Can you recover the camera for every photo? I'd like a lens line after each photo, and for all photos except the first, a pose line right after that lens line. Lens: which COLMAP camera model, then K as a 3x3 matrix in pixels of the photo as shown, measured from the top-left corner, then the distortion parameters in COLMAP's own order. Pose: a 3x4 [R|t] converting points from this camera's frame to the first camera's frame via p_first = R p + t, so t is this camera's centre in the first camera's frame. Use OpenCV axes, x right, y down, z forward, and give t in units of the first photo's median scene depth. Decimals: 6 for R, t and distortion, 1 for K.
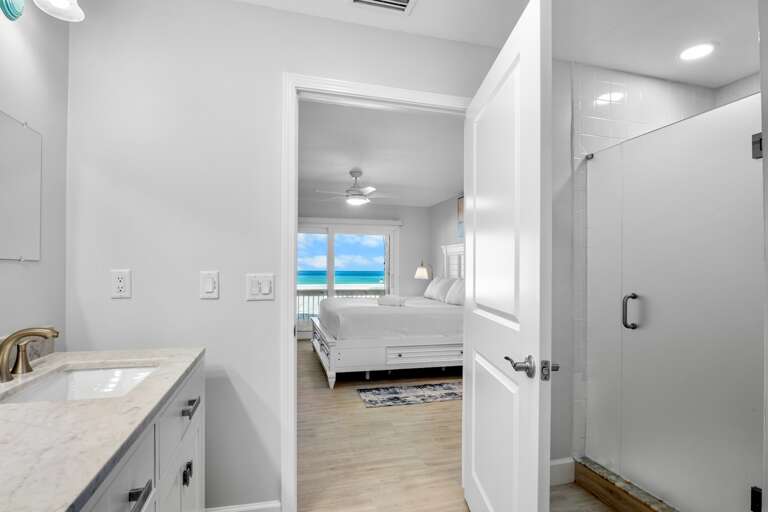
lens RADIAL K [[384.6, 0, 384.7], [0, 384.6, 248.2], [0, 0, 1]] dist [-0.018178, 0.000074]
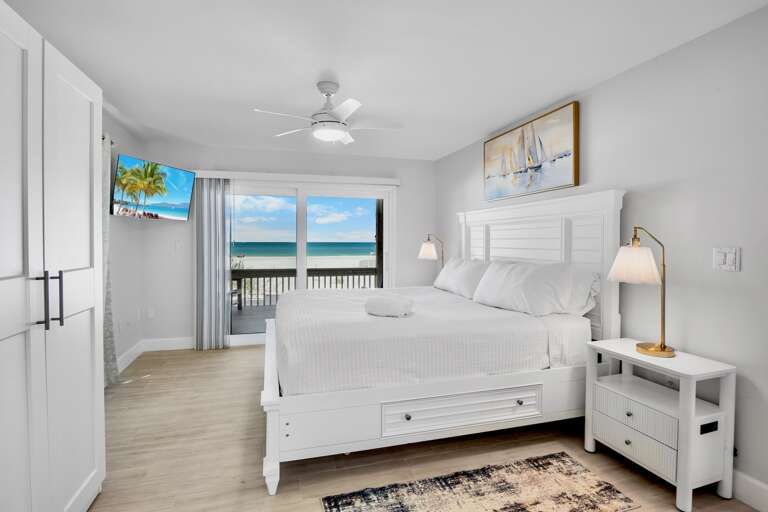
lens RADIAL K [[389.3, 0, 383.6], [0, 389.3, 250.8], [0, 0, 1]] dist [-0.020717, -0.000175]
pose [[0.999760, -0.003024, 0.021719, -0.002943], [0.001315, 0.996931, 0.078273, 0.010328], [-0.021889, -0.078226, 0.996695, 0.384527]]
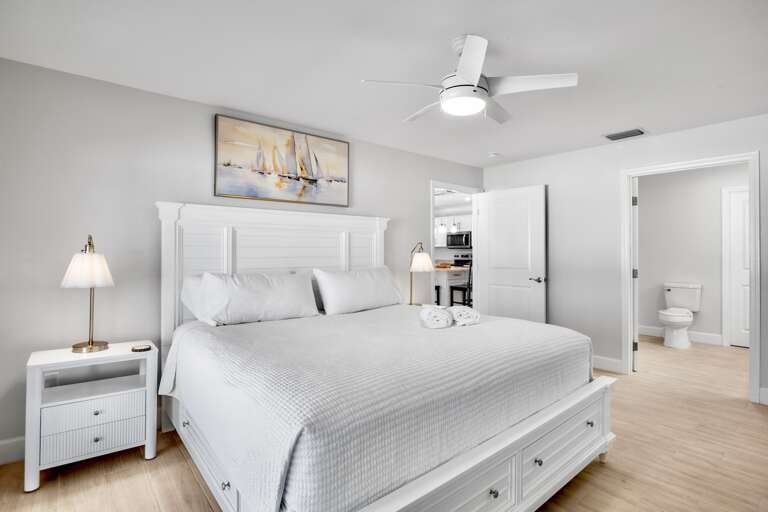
lens RADIAL K [[376.9, 0, 385.5], [0, 376.9, 250.8], [0, 0, 1]] dist [-0.019667, -0.000169]
pose [[-0.411981, -0.009553, 0.911142, -0.382725], [-0.056910, 0.998263, -0.015265, 0.048825], [-0.909414, -0.058142, -0.411809, 1.150534]]
